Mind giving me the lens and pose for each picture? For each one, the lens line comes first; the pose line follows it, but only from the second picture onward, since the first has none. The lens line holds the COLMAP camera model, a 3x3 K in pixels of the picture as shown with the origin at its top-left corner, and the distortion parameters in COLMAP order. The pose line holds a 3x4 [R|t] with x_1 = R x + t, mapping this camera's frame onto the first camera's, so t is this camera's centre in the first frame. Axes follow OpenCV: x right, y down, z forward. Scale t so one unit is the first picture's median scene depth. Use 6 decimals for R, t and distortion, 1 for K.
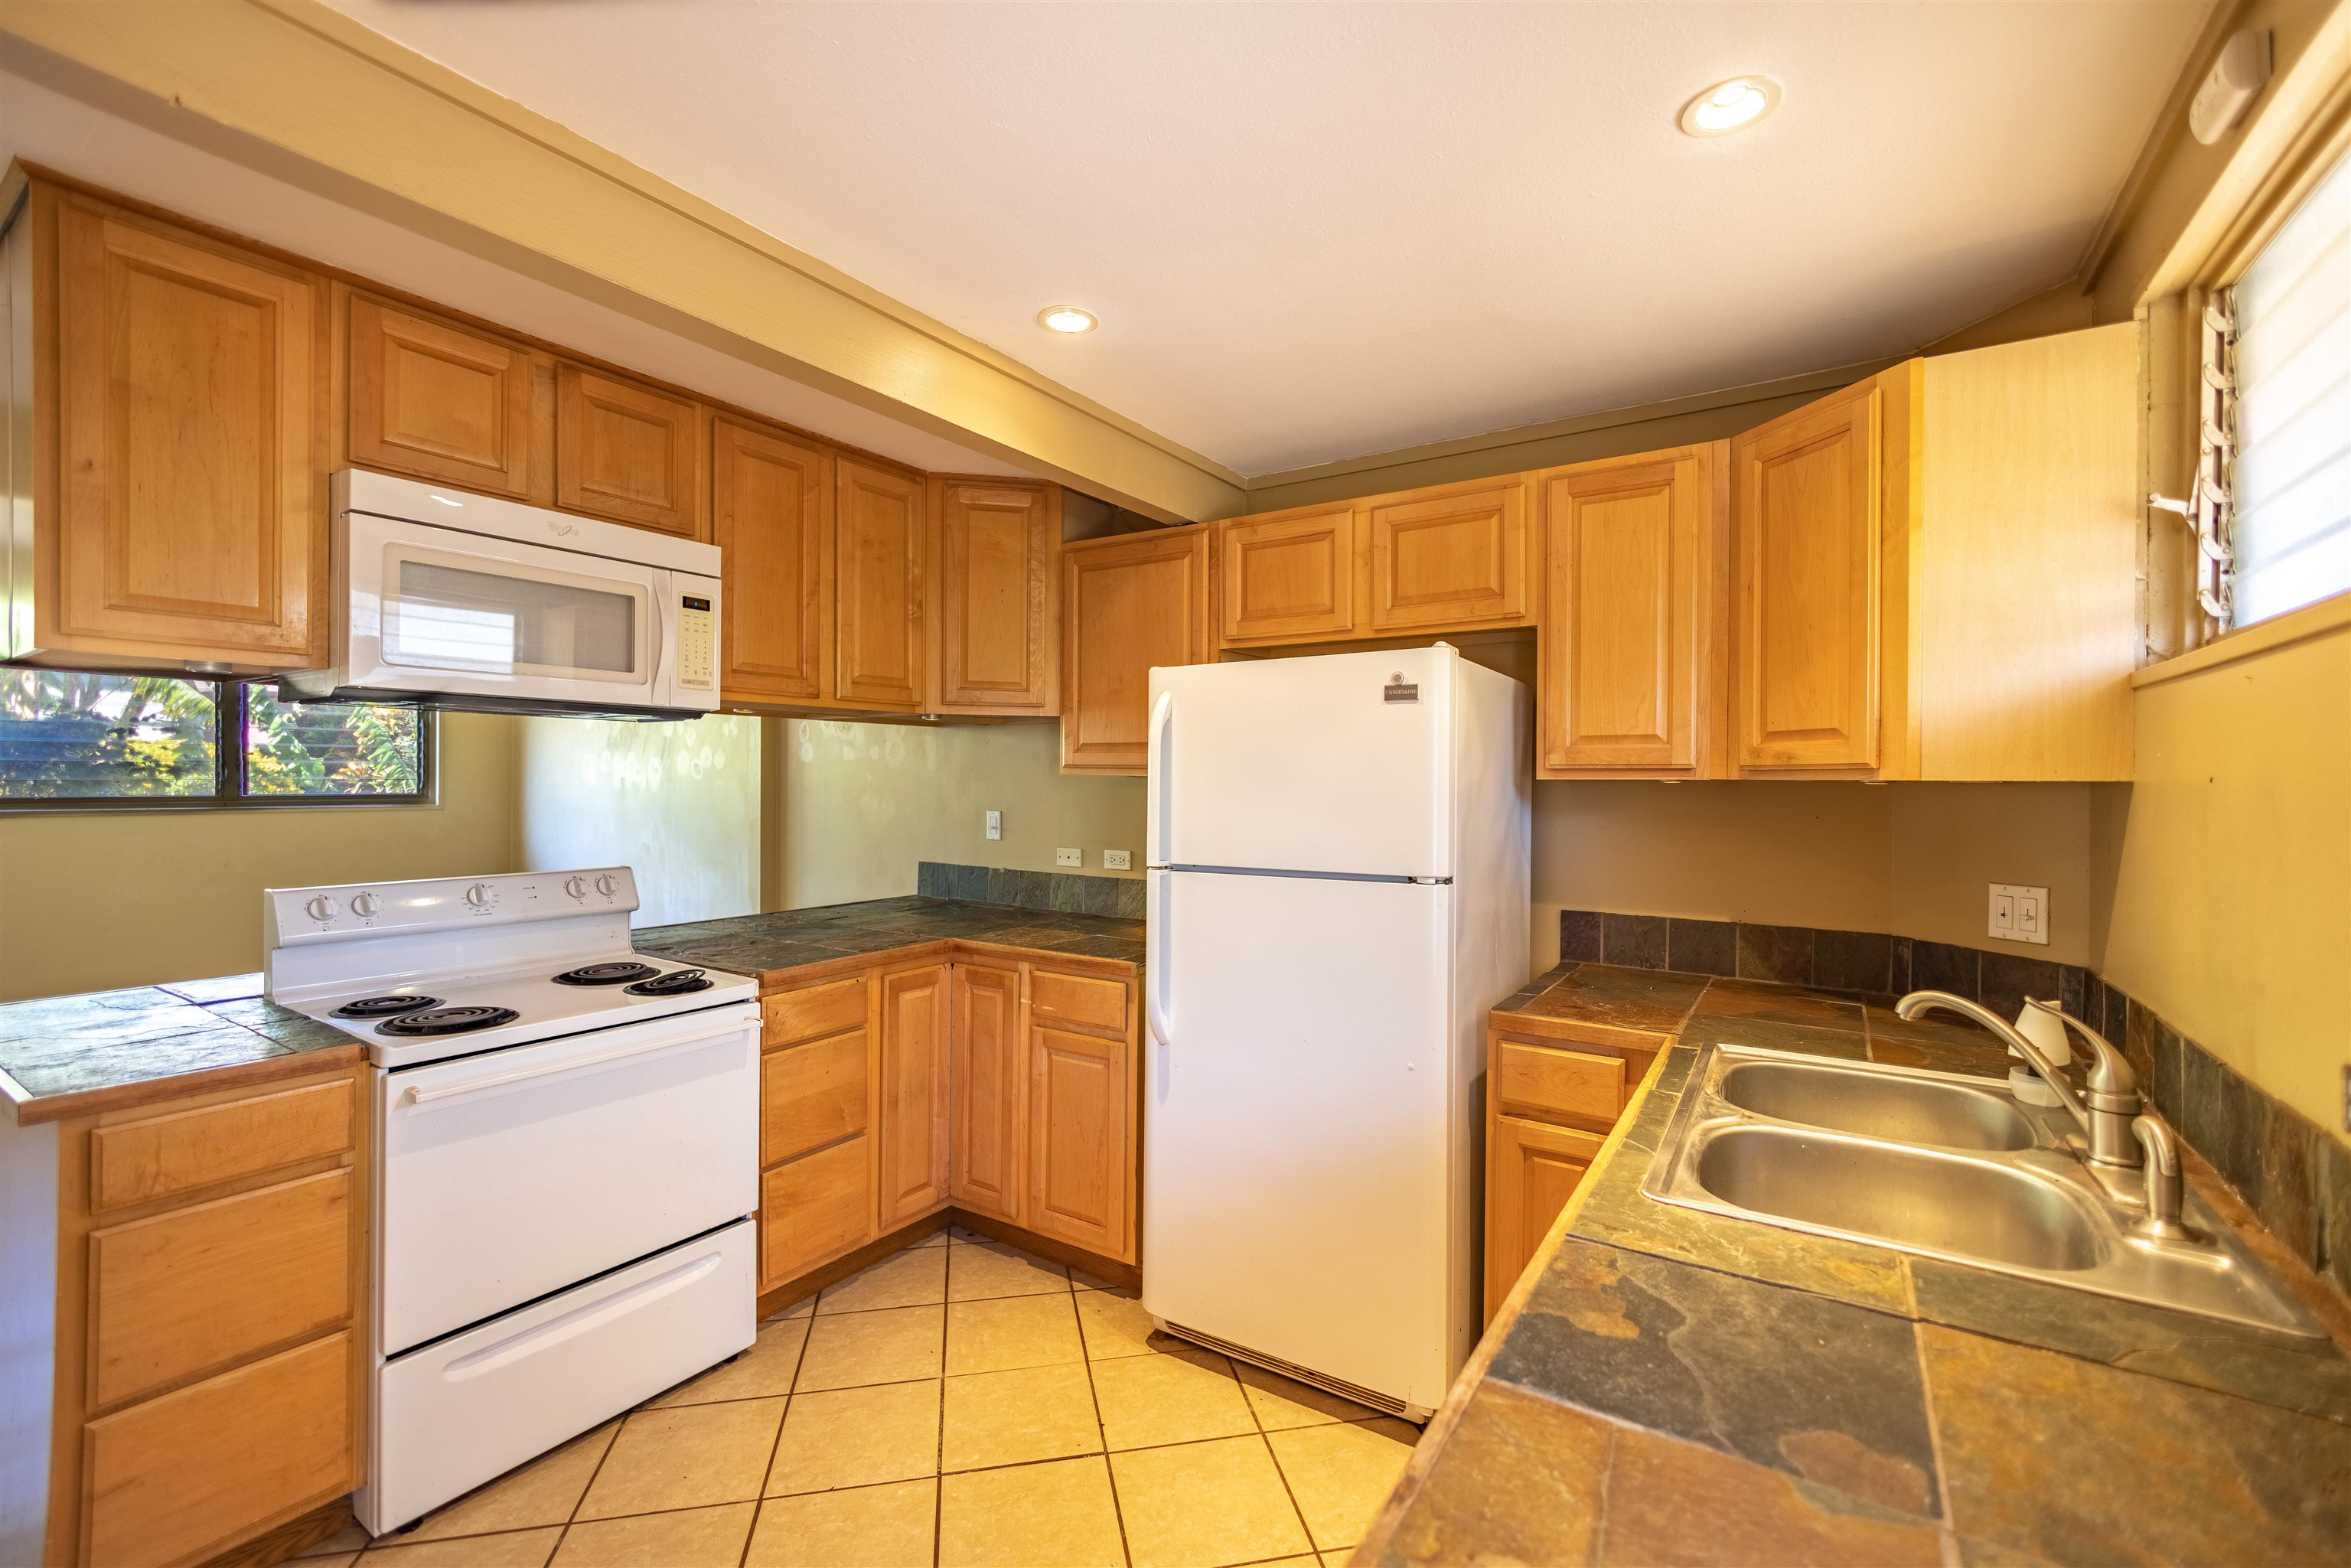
lens RADIAL K [[993.0, 0, 1174.5], [0, 993.0, 775.6], [0, 0, 1]] dist [-0.003163, 0.000996]
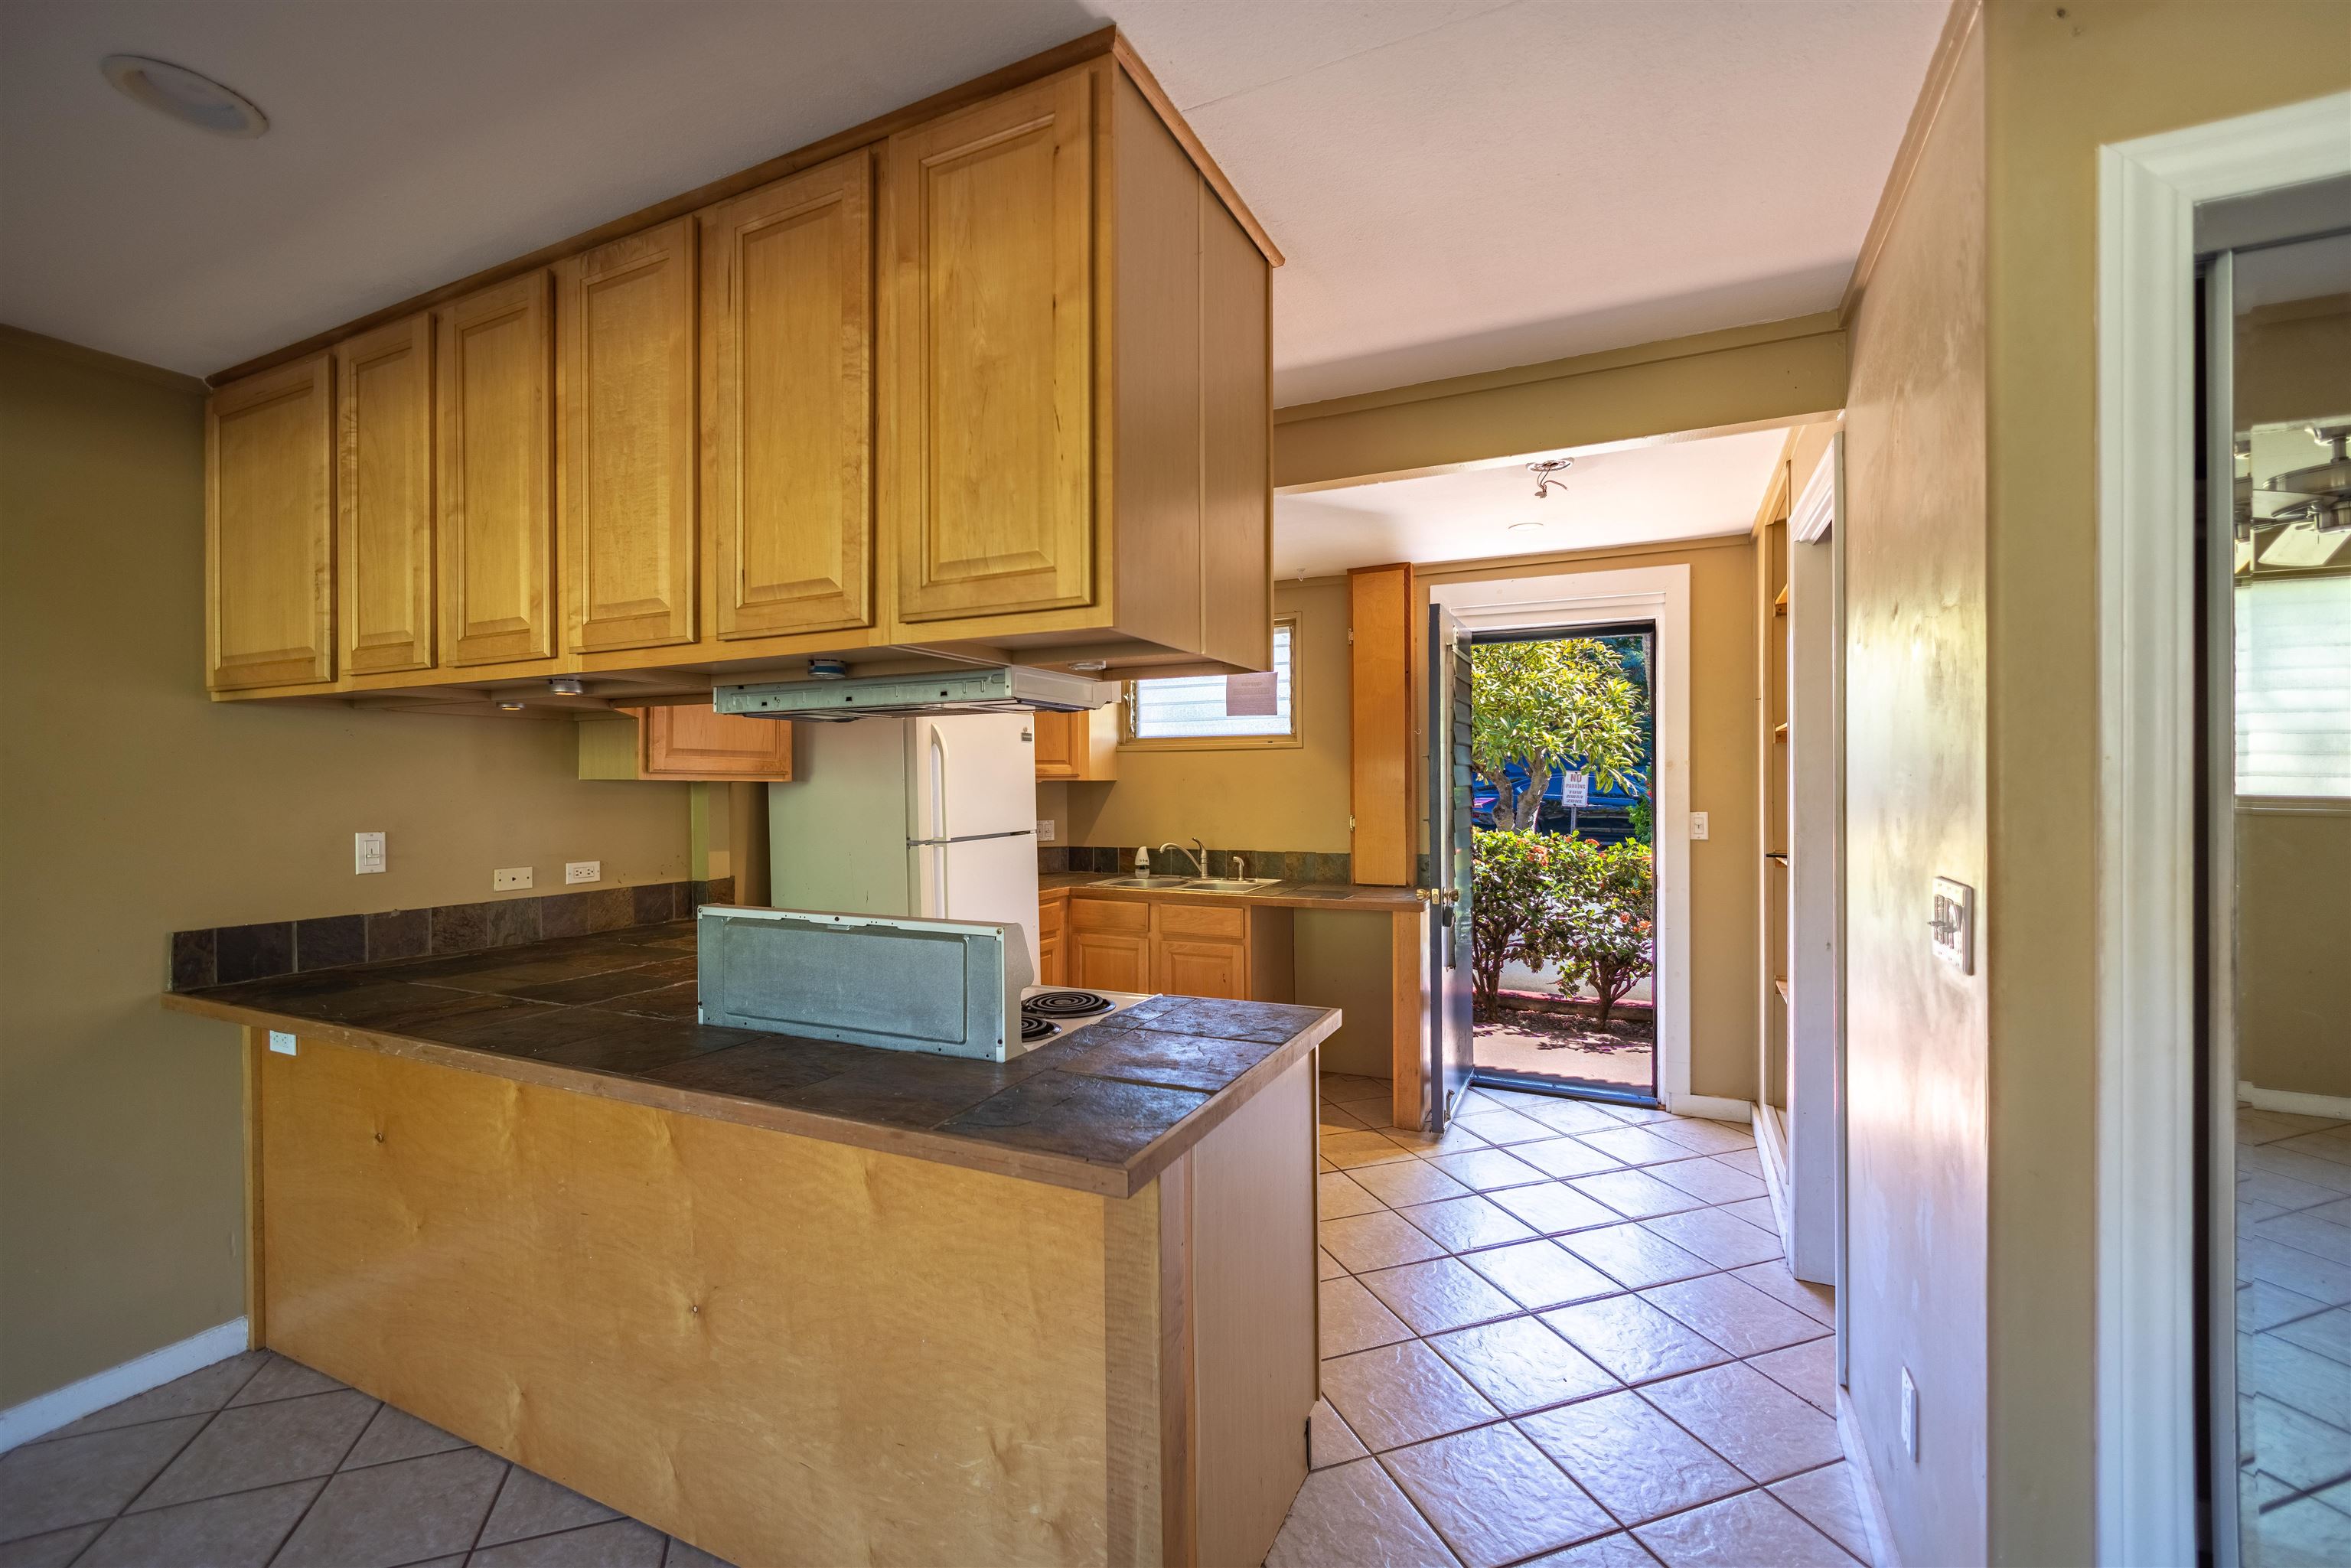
lens RADIAL K [[993.0, 0, 1173.9], [0, 993.0, 787.2], [0, 0, 1]] dist [-0.003163, 0.000996]
pose [[-0.132343, -0.011604, 0.991136, -1.547395], [0.000960, 0.999929, 0.011836, -0.007052], [-0.991204, 0.002518, -0.132322, 0.857161]]
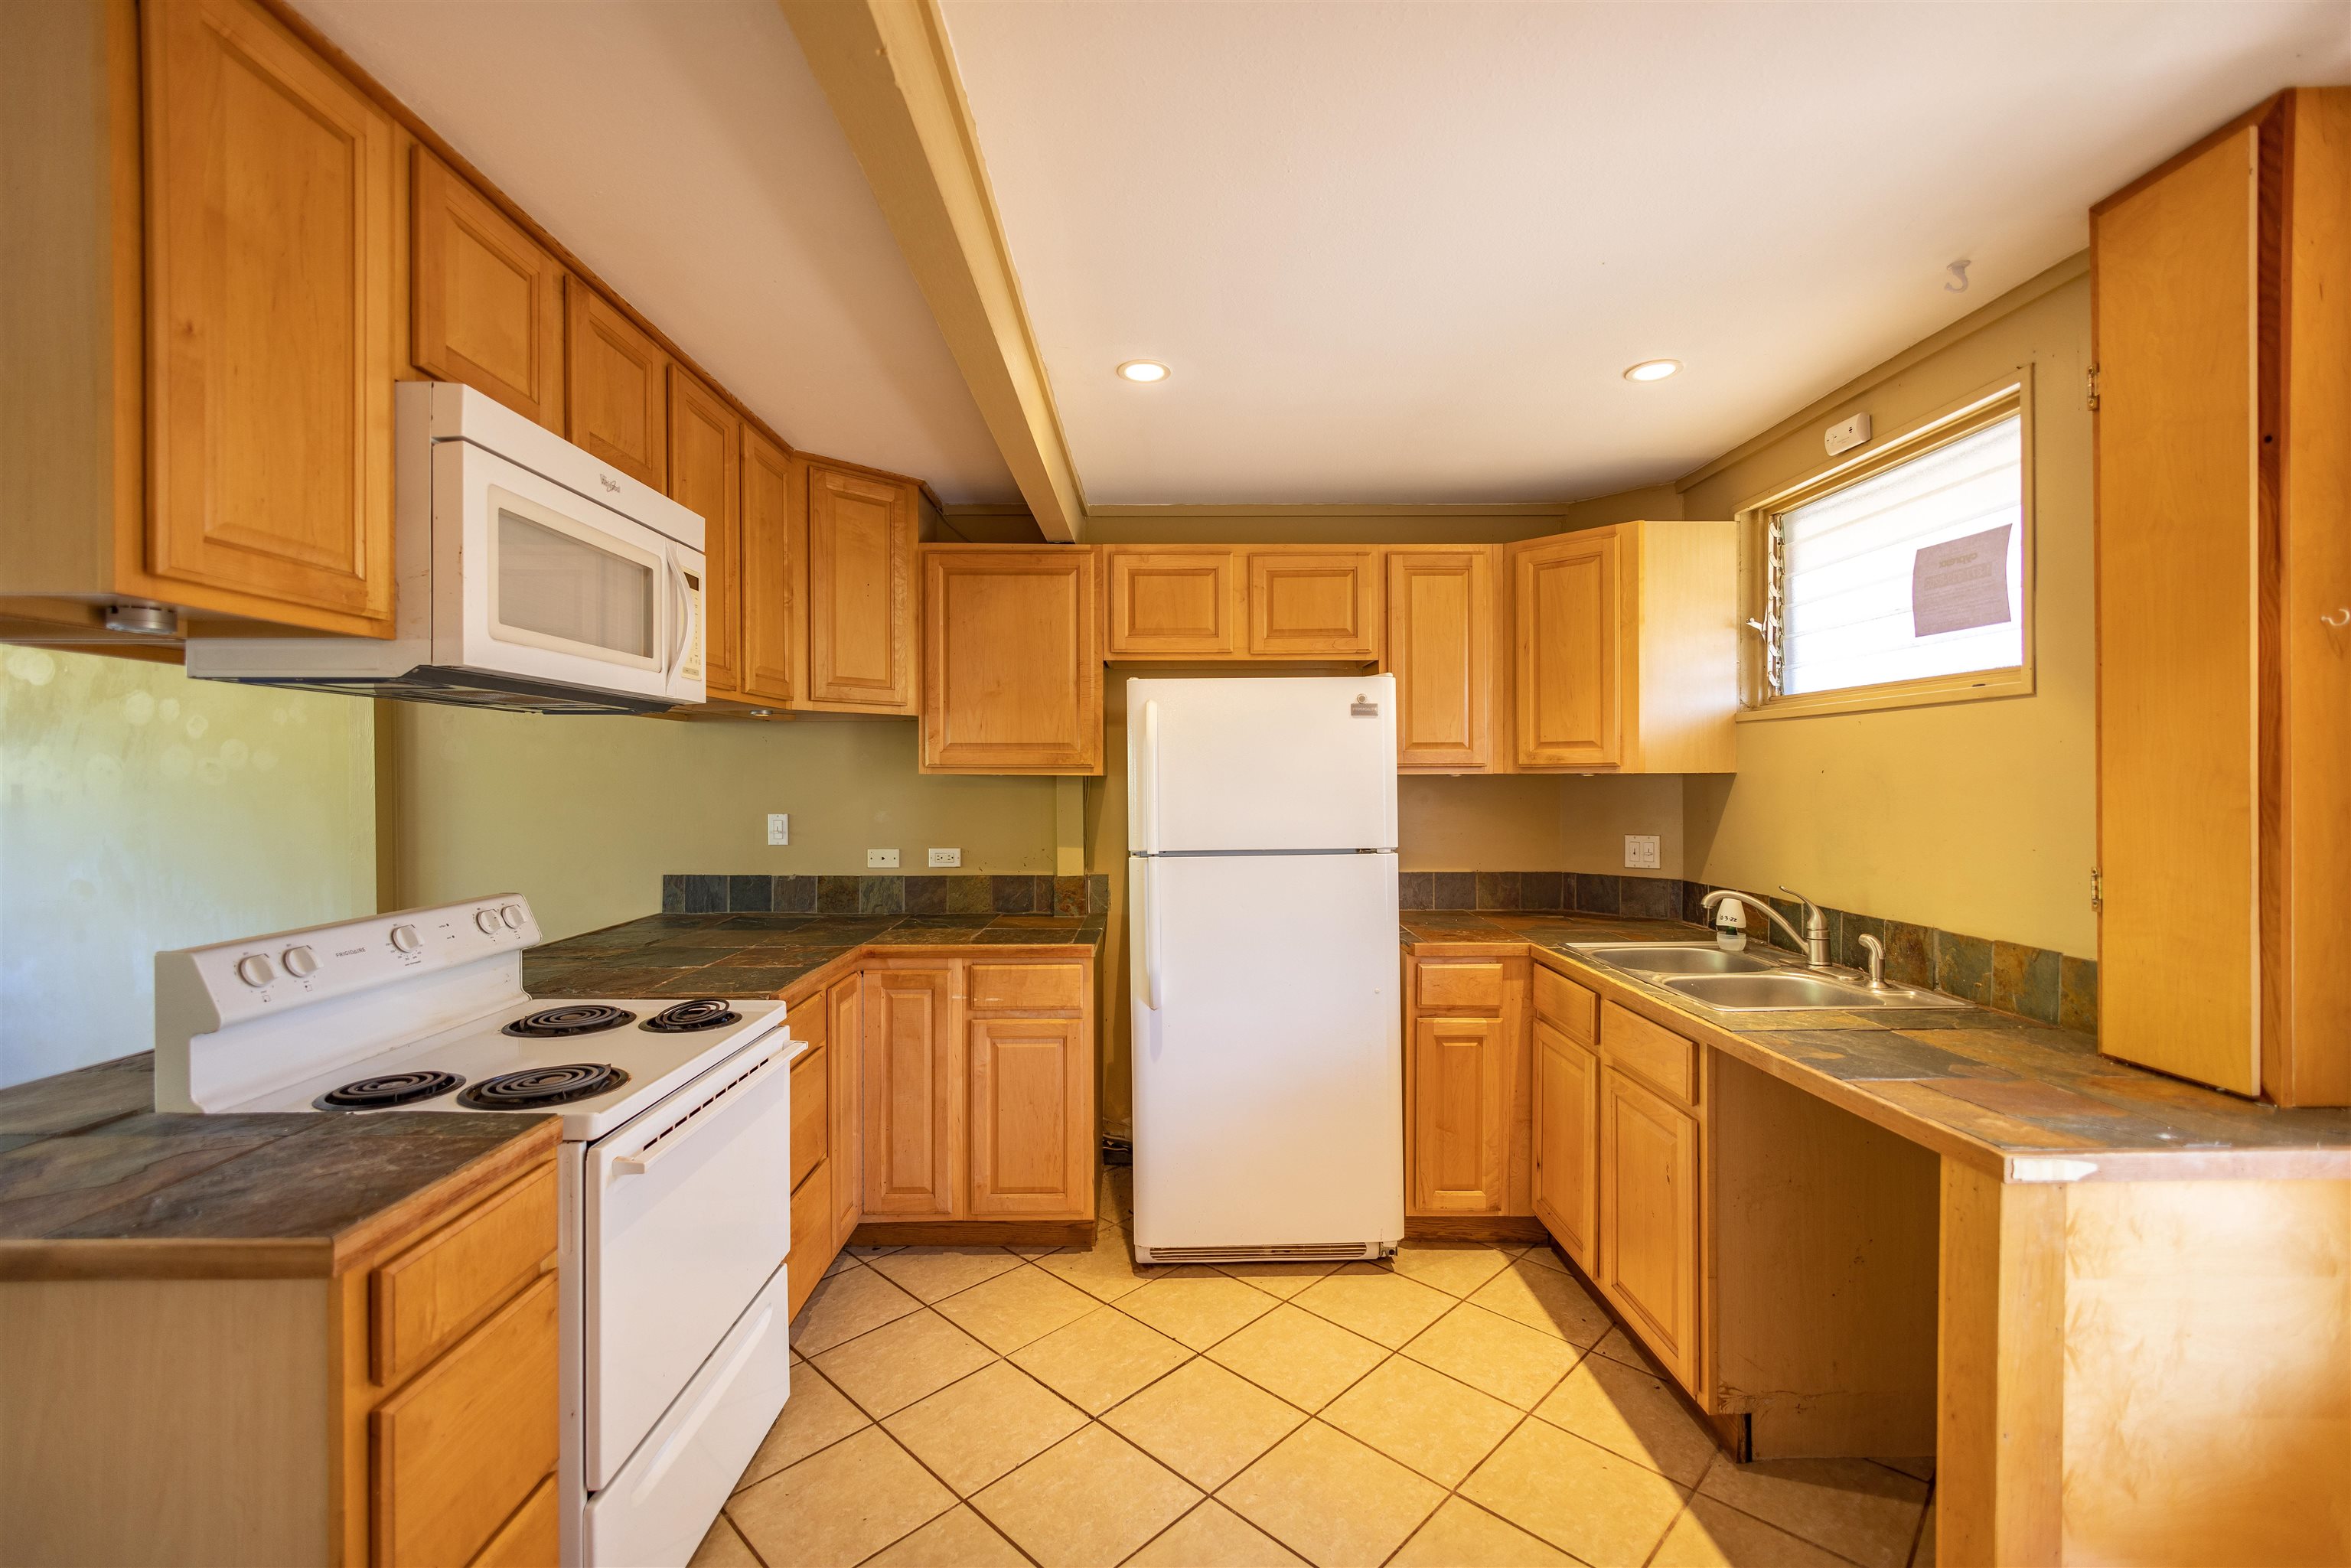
lens RADIAL K [[993.0, 0, 1171.2], [0, 993.0, 773.9], [0, 0, 1]] dist [-0.003163, 0.000996]
pose [[0.828777, -0.008211, 0.559519, -0.642421], [0.007361, 0.999966, 0.003771, -0.004362], [-0.559531, 0.000993, 0.828809, 0.042712]]
